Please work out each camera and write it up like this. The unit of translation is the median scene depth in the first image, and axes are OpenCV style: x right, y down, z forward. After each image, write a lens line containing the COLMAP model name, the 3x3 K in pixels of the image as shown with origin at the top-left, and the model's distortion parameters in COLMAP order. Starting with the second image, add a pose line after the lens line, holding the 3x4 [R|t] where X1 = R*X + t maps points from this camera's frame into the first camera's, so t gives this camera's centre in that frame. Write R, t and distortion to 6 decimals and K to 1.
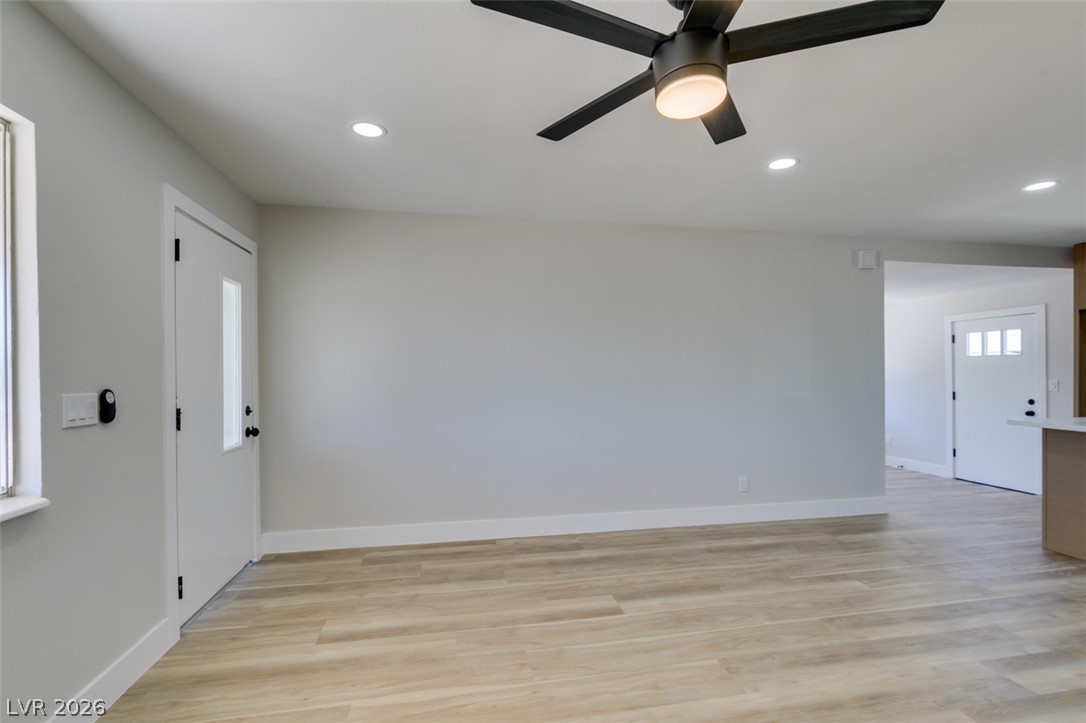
lens RADIAL K [[491.3, 0, 539.0], [0, 491.3, 371.8], [0, 0, 1]] dist [-0.001537, -0.000096]
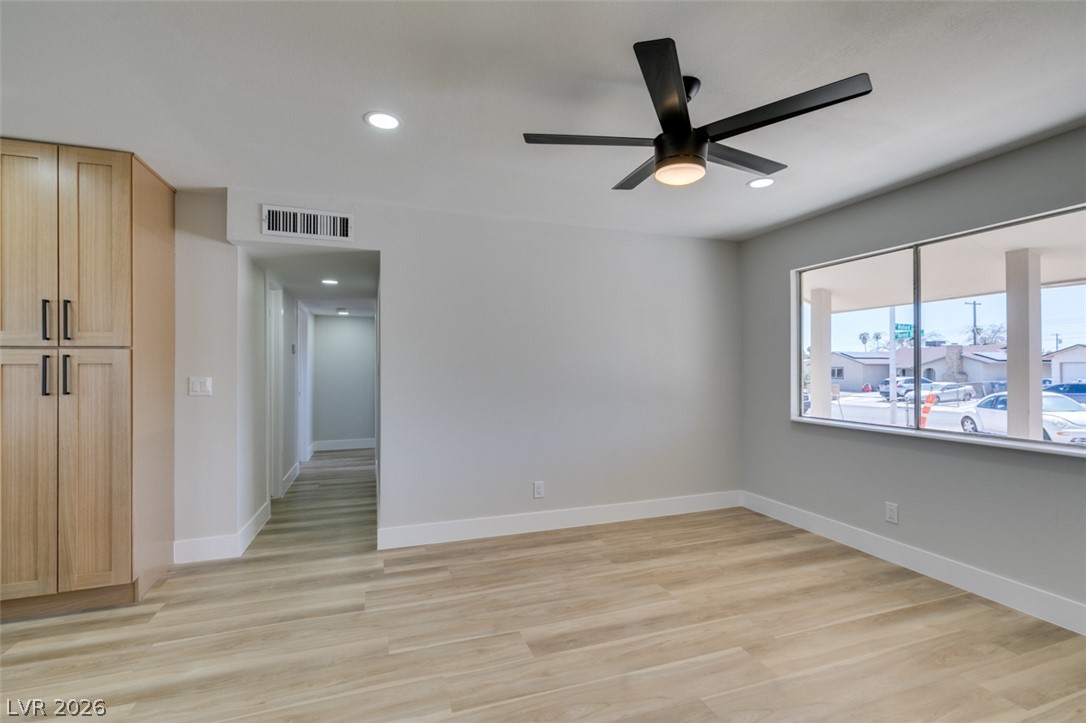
lens RADIAL K [[491.3, 0, 537.7], [0, 491.3, 363.9], [0, 0, 1]] dist [-0.001537, -0.000096]
pose [[-0.988959, 0.004115, -0.148134, 0.420519], [0.005170, 0.999964, -0.006739, -0.004477], [0.148101, -0.007430, -0.988944, 1.065412]]
